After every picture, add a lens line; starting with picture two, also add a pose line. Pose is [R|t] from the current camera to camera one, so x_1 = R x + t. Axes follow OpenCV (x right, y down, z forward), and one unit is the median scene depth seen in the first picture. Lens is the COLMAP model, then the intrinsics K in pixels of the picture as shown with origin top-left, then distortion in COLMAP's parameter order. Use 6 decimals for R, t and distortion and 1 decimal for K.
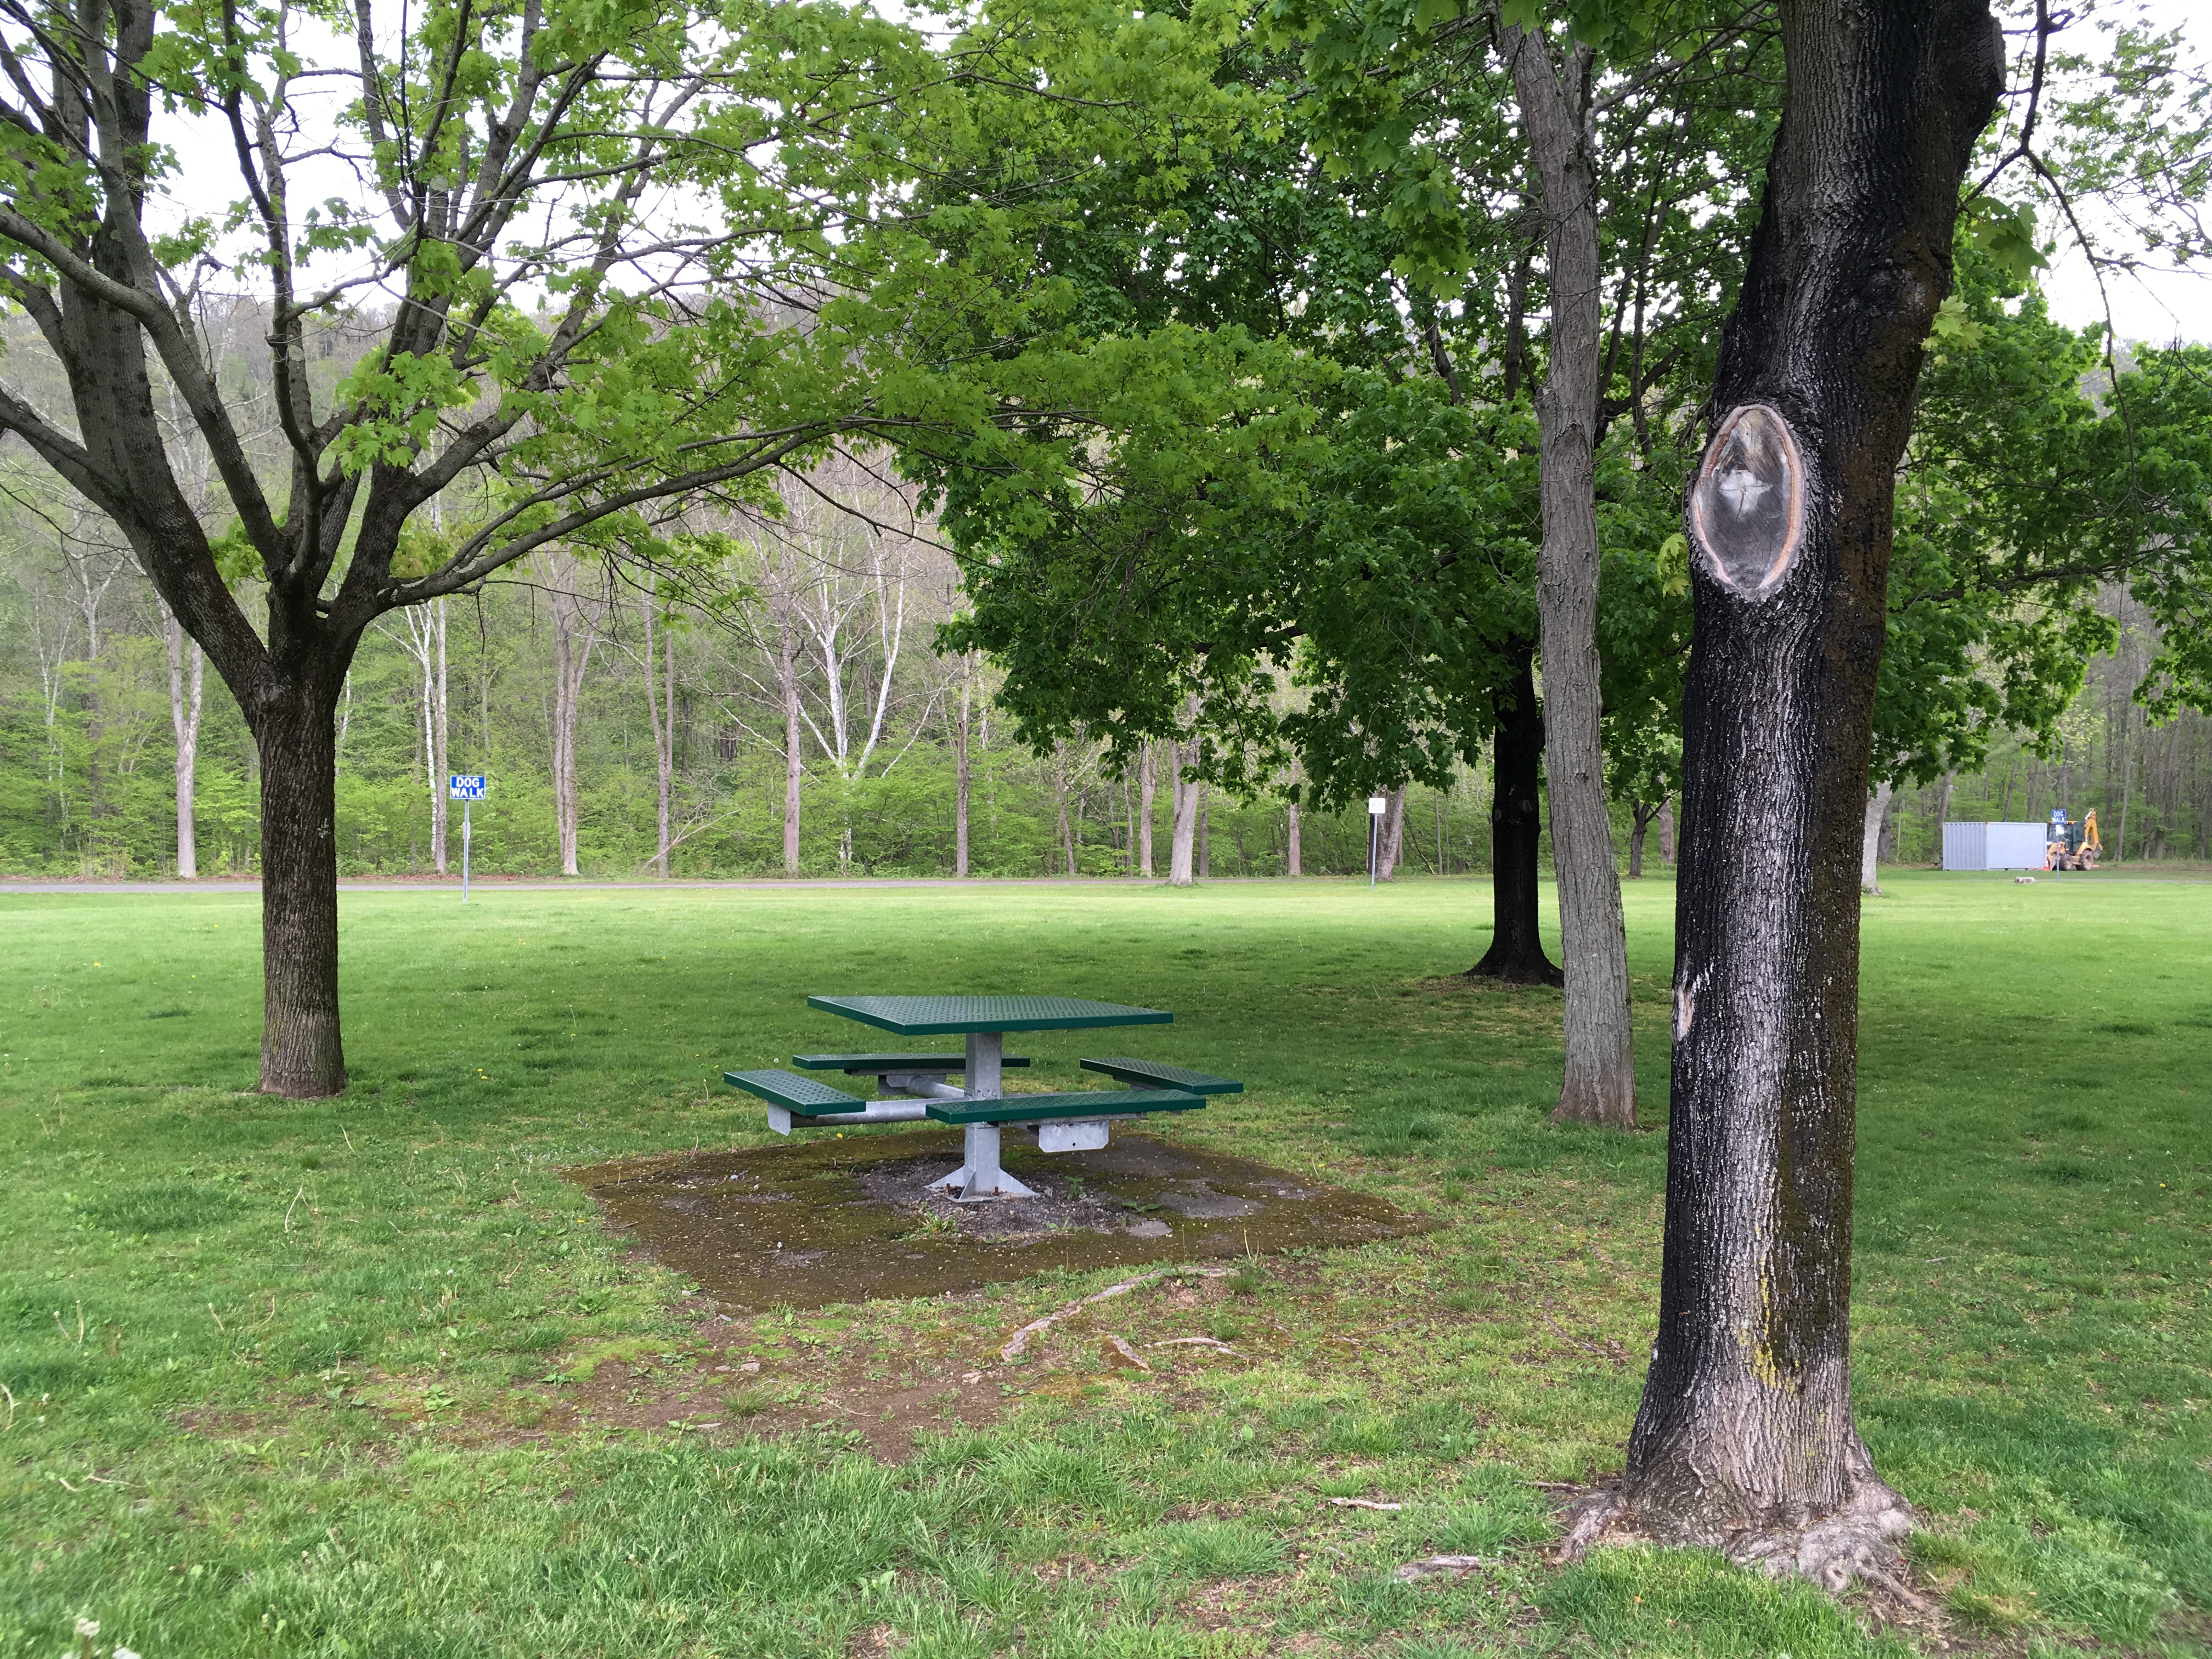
lens RADIAL K [[1975.2, 0, 1106.0], [0, 1975.2, 829.5], [0, 0, 1]] dist [0.039102, -0.002350]
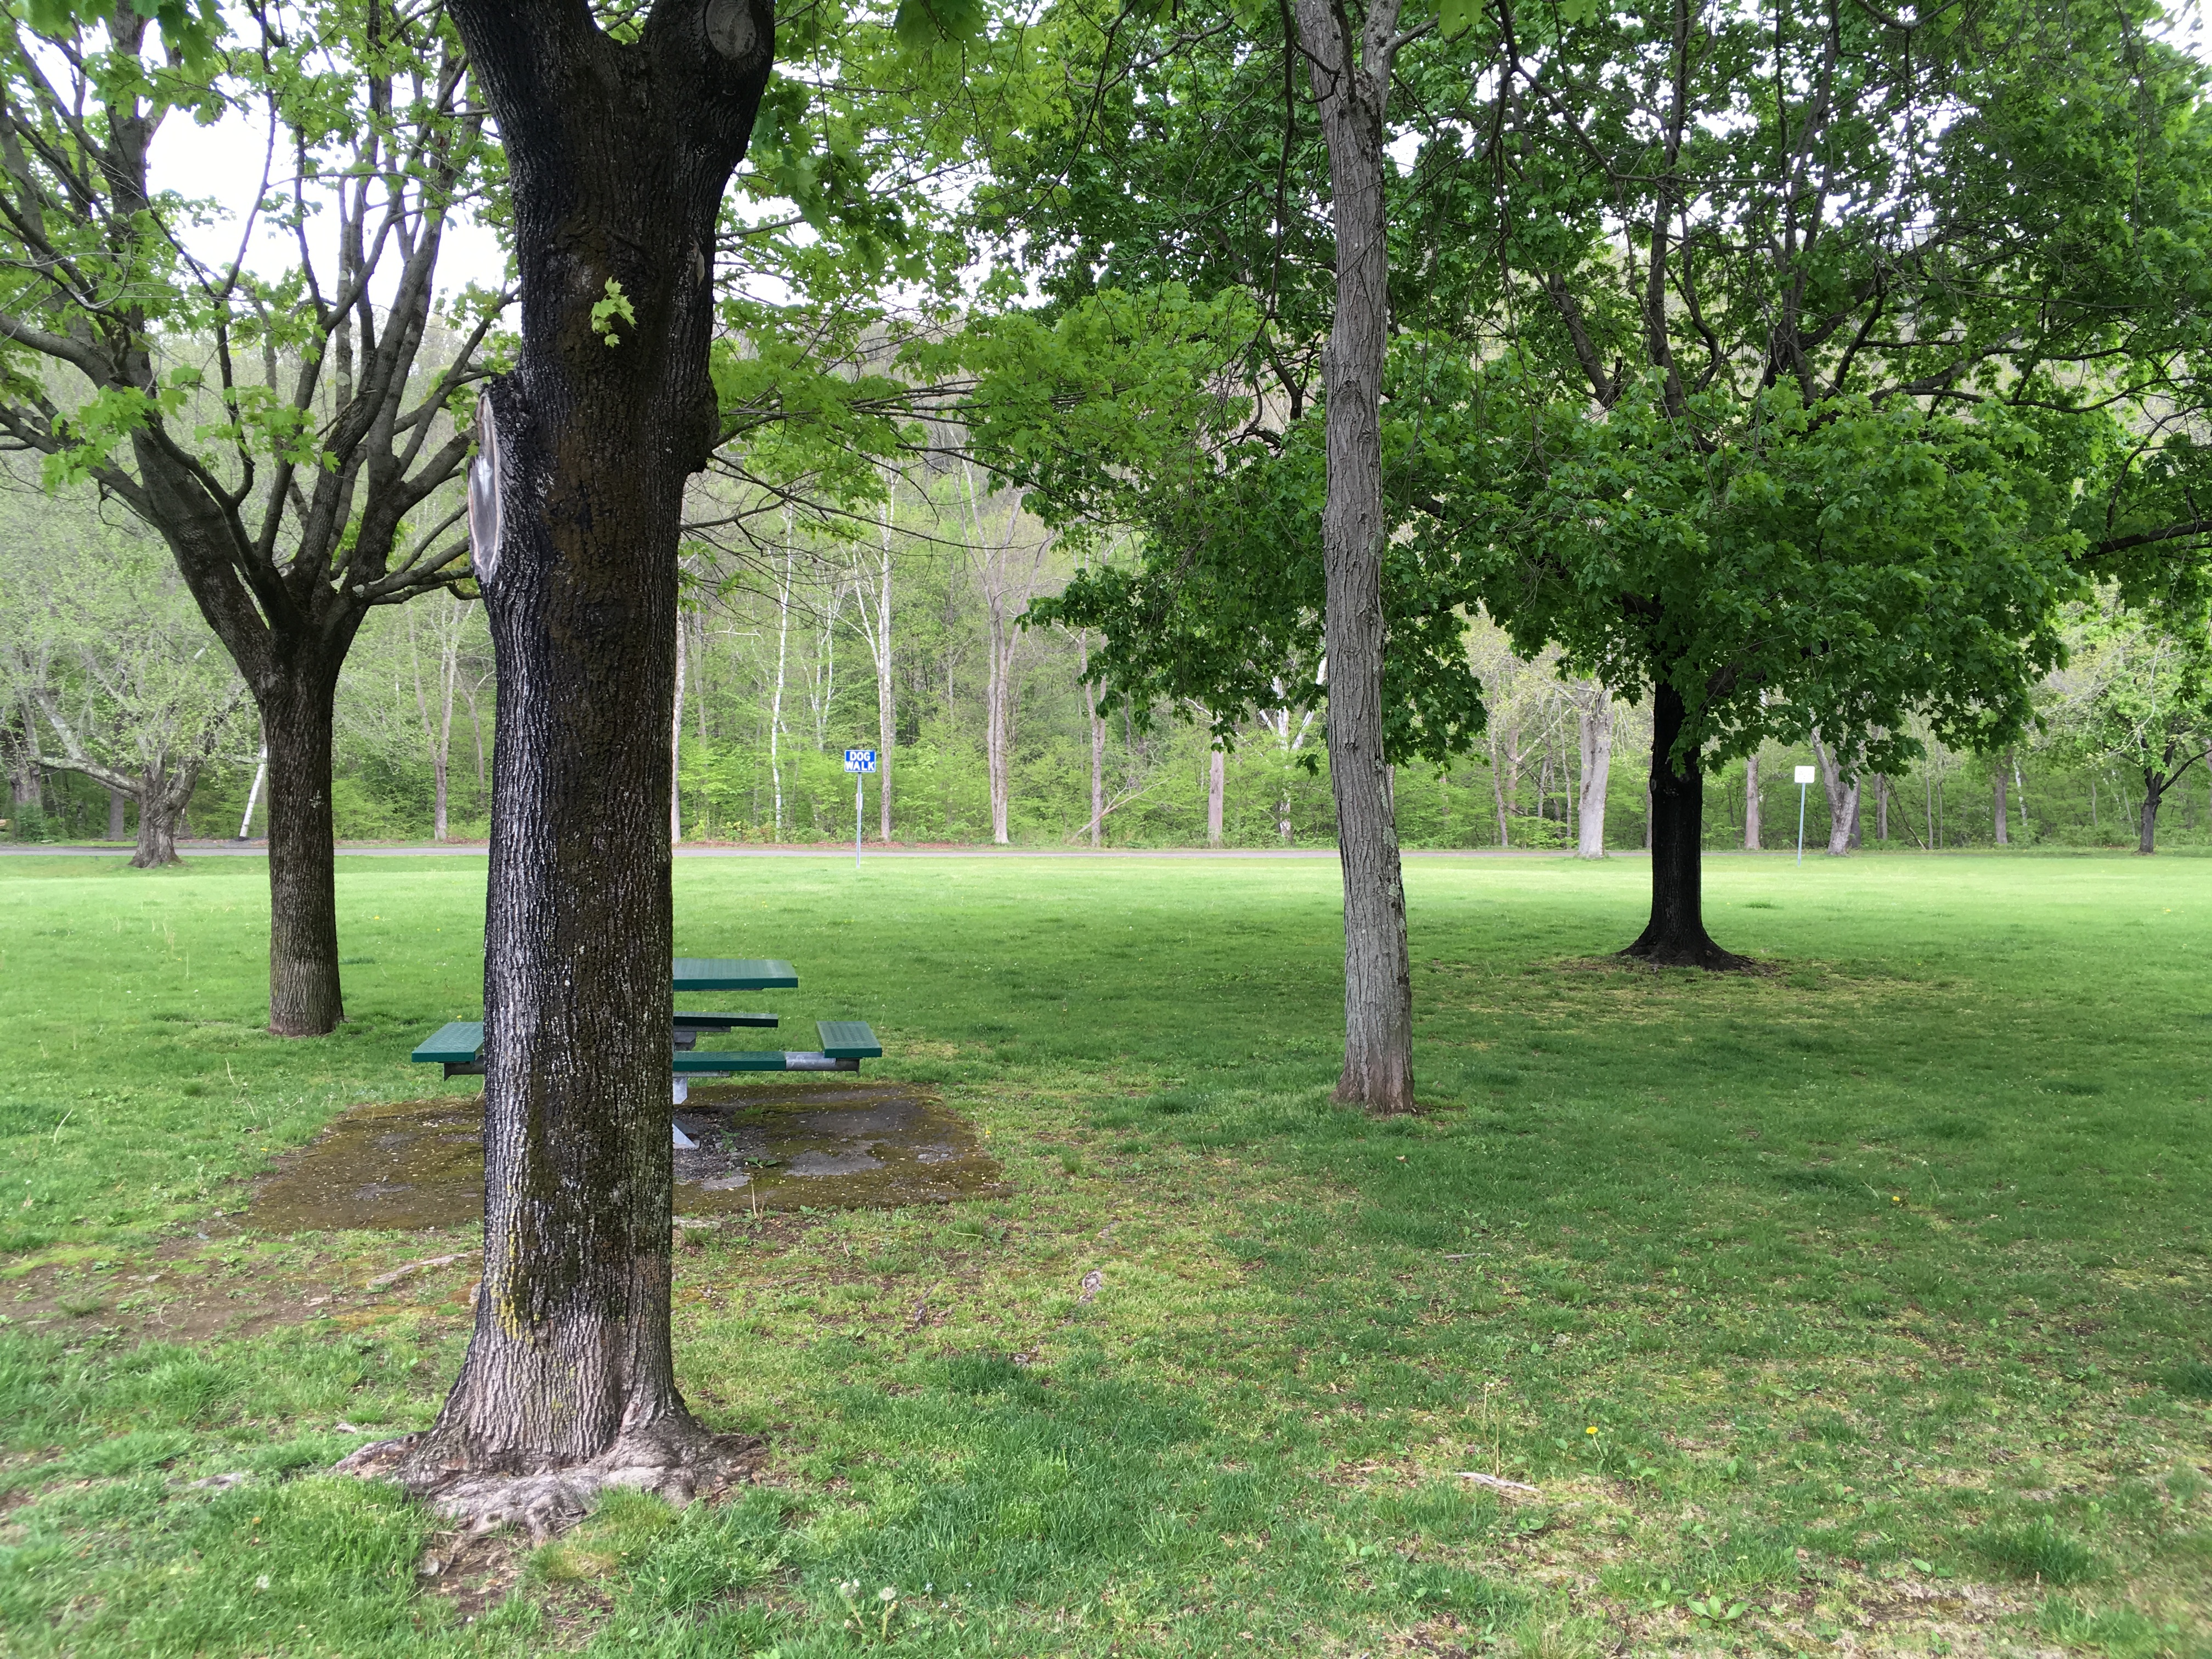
lens RADIAL K [[1975.2, 0, 1106.0], [0, 1975.2, 829.5], [0, 0, 1]] dist [0.039102, -0.002350]
pose [[0.960819, 0.004422, -0.277143, 0.338992], [-0.000295, 0.999888, 0.014930, -0.000495], [0.277178, -0.014263, 0.960713, 0.033758]]
